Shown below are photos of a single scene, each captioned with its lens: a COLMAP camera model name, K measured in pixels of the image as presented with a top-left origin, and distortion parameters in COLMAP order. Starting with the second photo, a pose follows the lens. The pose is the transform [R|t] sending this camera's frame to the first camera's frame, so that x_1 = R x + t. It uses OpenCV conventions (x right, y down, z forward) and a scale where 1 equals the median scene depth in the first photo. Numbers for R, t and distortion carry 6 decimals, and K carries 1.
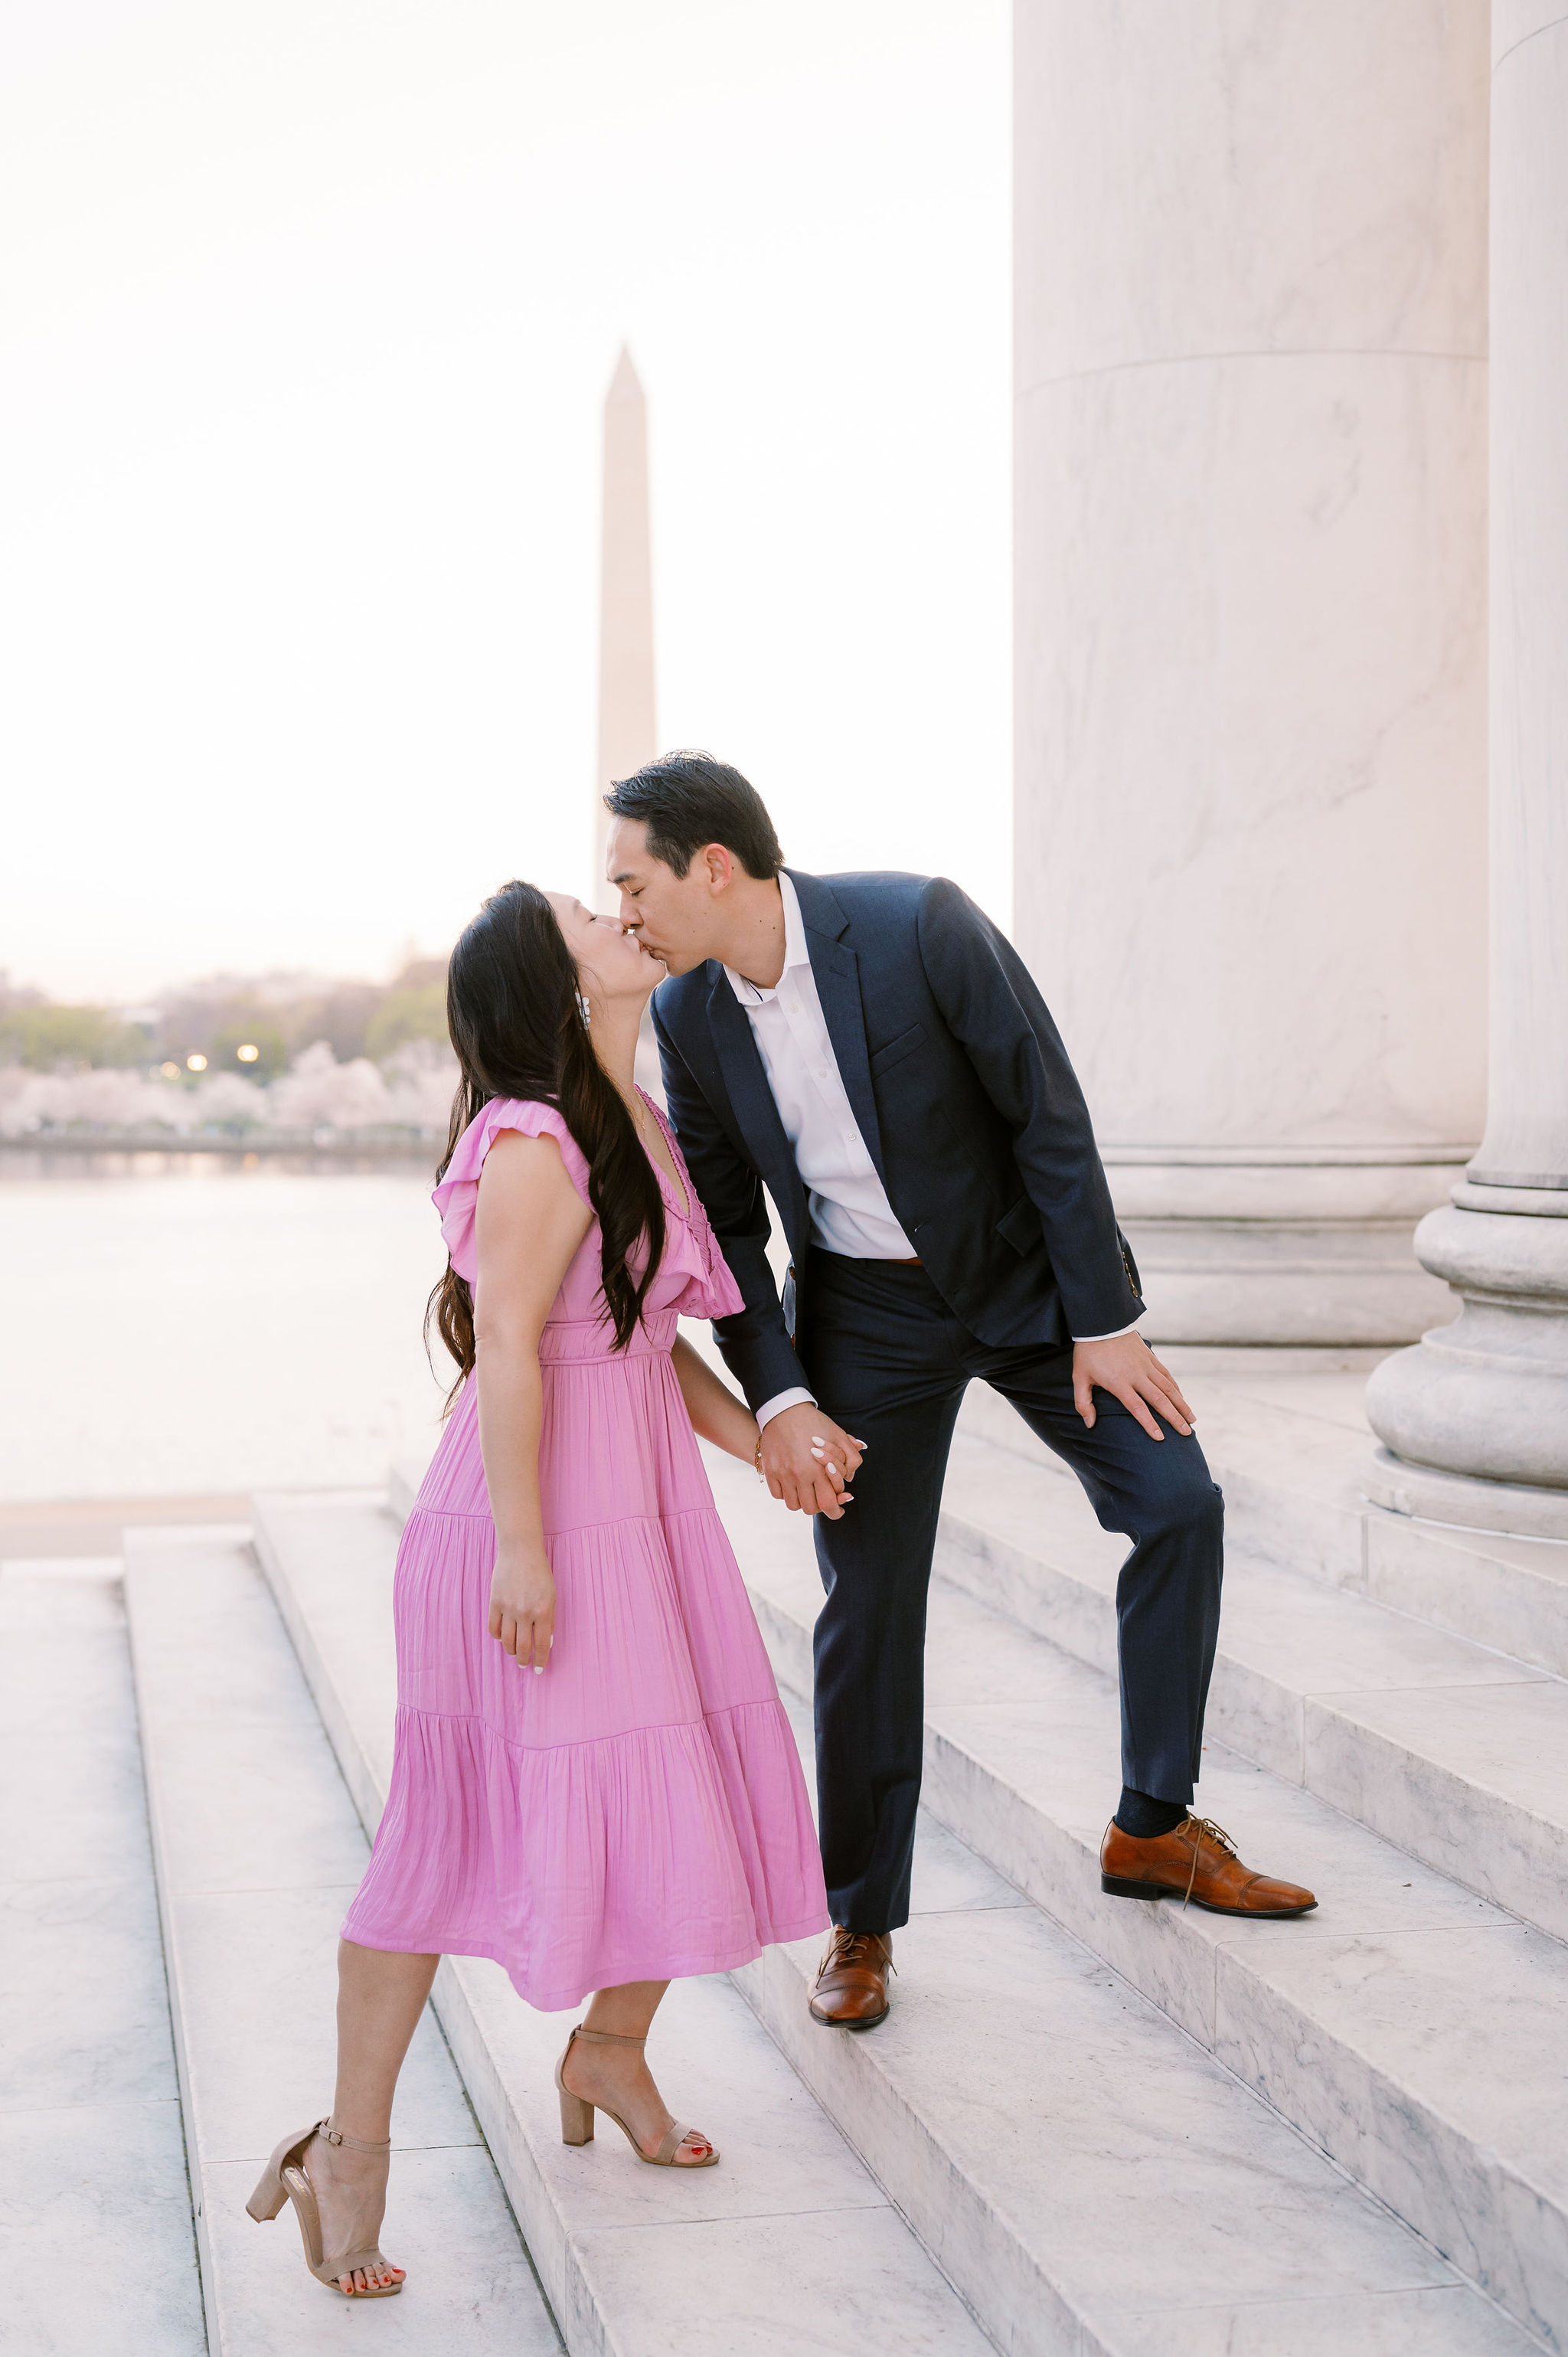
lens RADIAL K [[4401.2, 0, 784.0], [0, 4401.2, 1178.5], [0, 0, 1]] dist [0.028851, 0.025050]
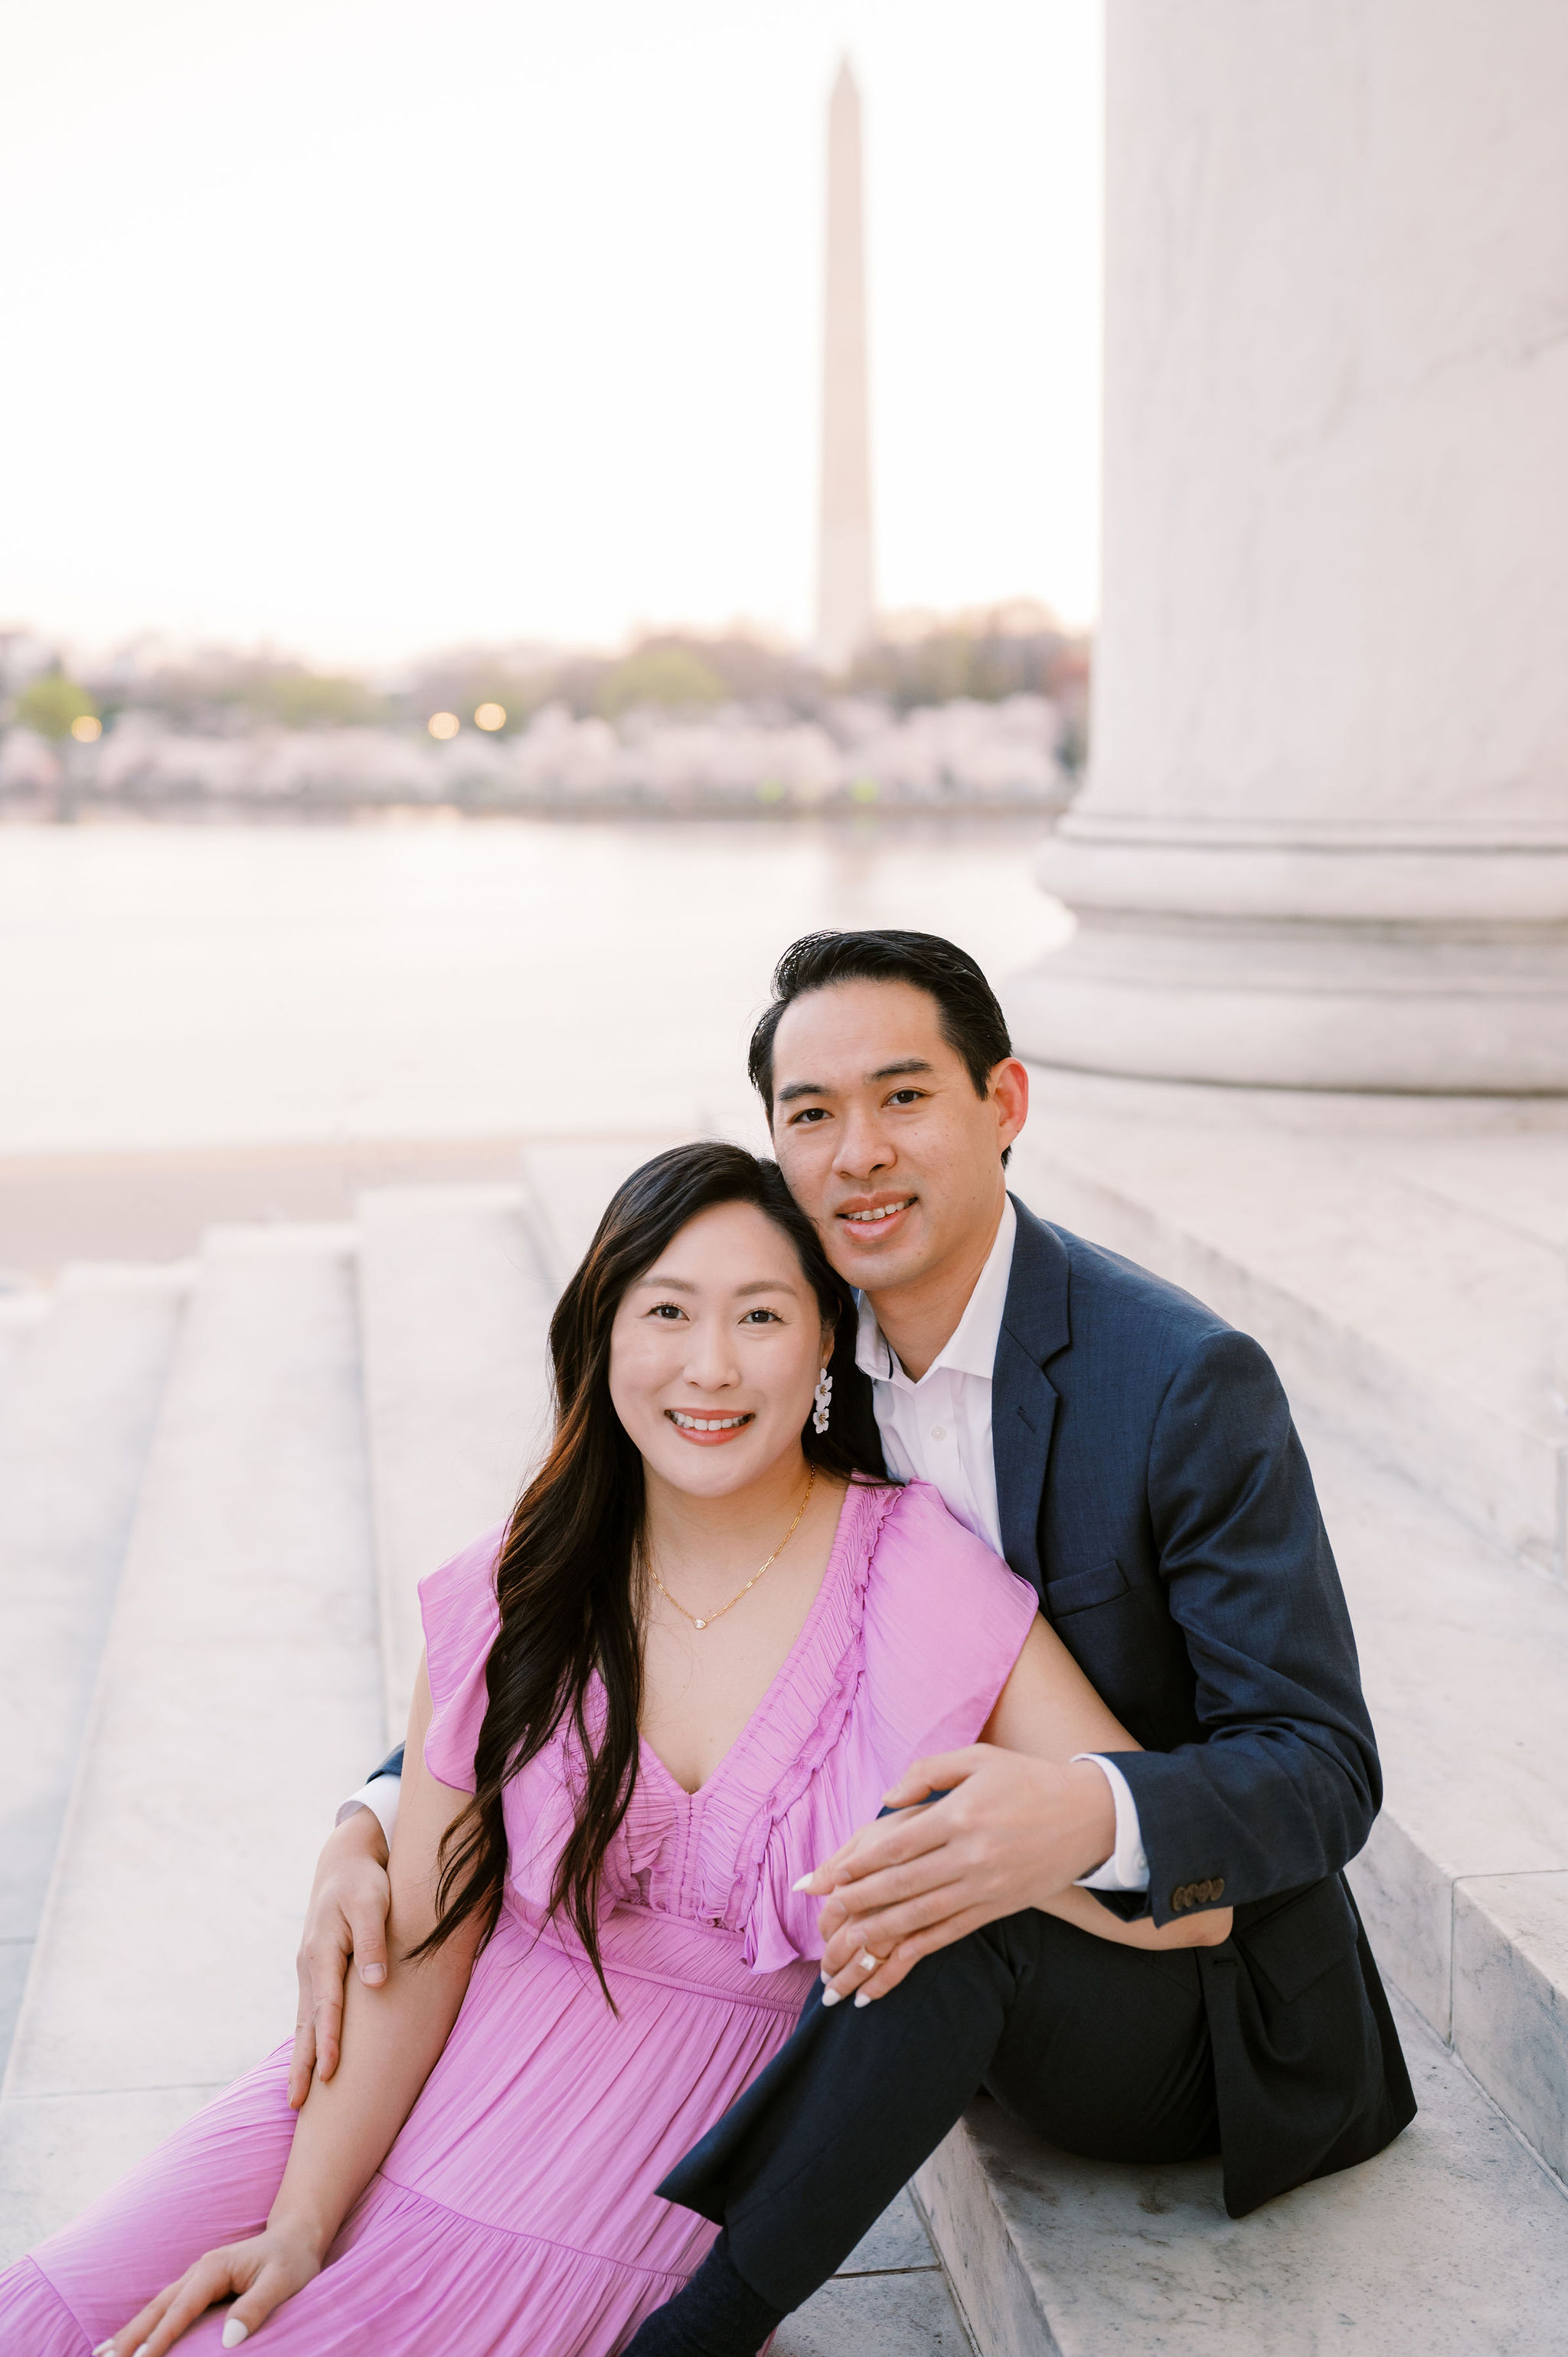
lens RADIAL K [[3971.8, 0, 784.0], [0, 3971.8, 1178.5], [0, 0, 1]] dist [0.029937, -0.003730]
pose [[0.998524, 0.008460, -0.053648, 0.054037], [-0.003774, 0.996214, 0.086856, -0.008019], [0.054179, -0.086525, 0.994775, 0.454562]]
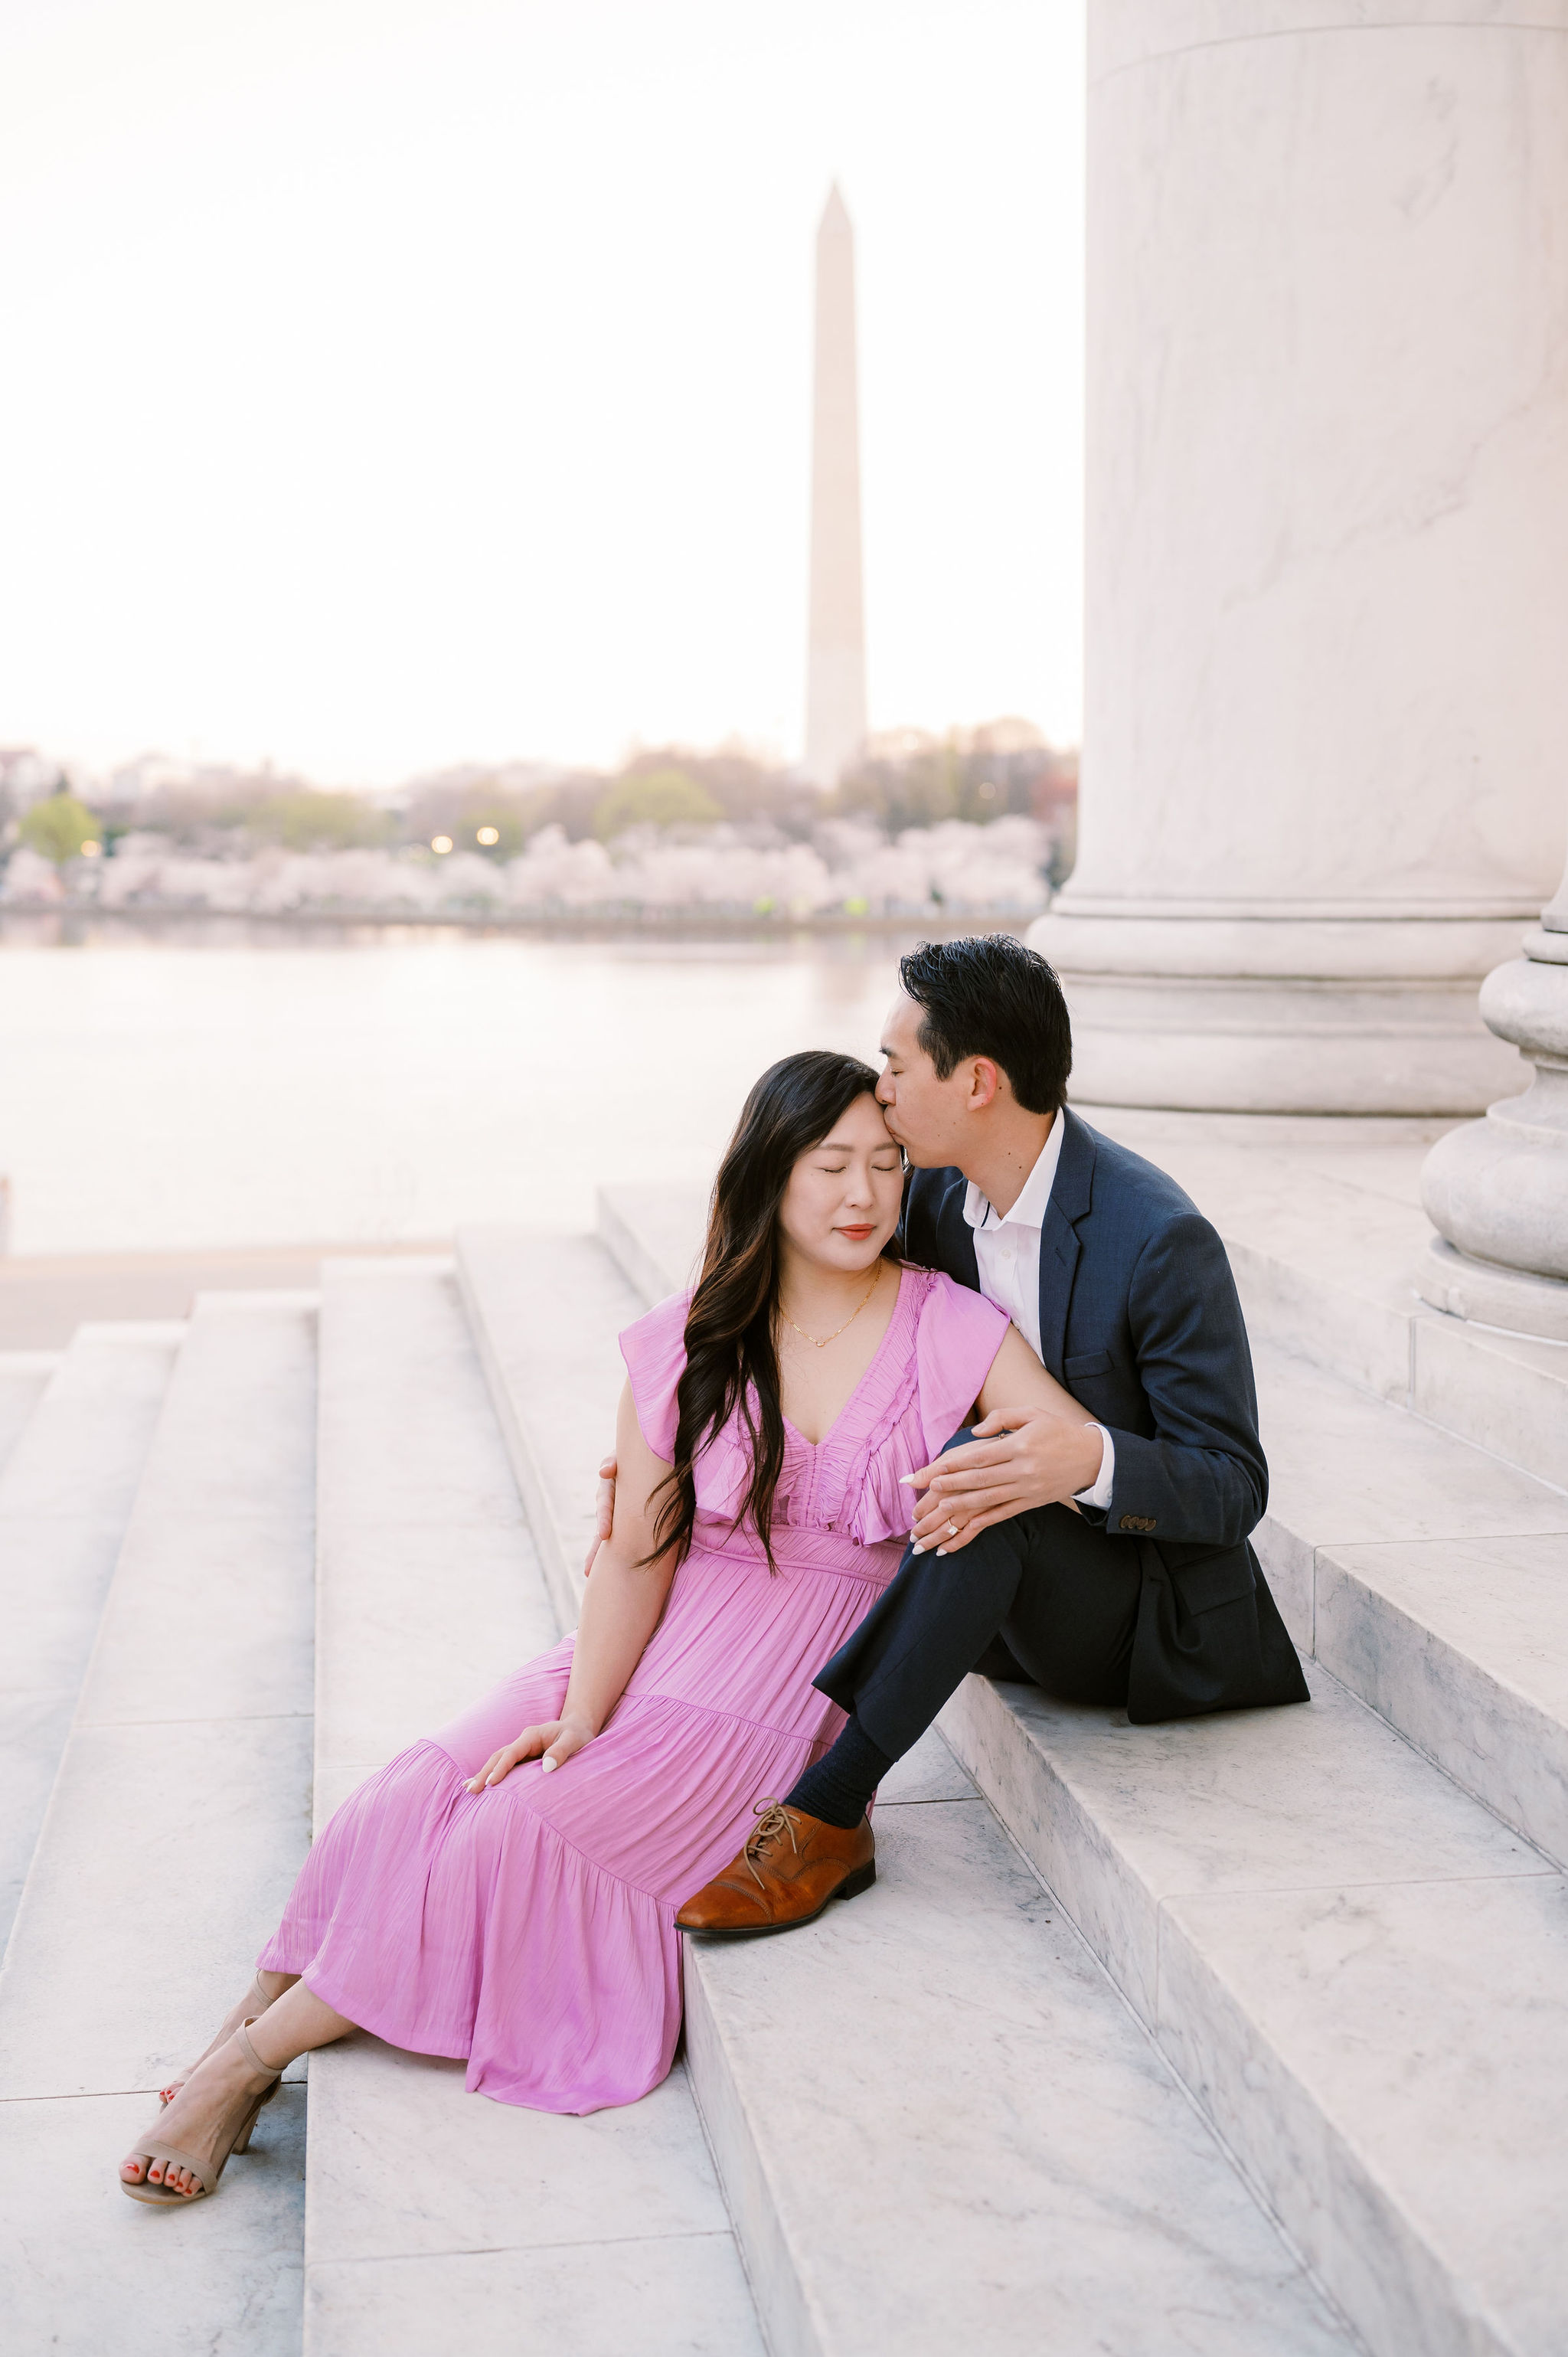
lens RADIAL K [[3971.8, 0, 784.0], [0, 3971.8, 1178.5], [0, 0, 1]] dist [0.029937, -0.003730]
pose [[0.998682, 0.005047, -0.051071, 0.049266], [-0.002137, 0.998379, 0.056868, 0.005668], [0.051275, -0.056683, 0.997075, 0.224456]]
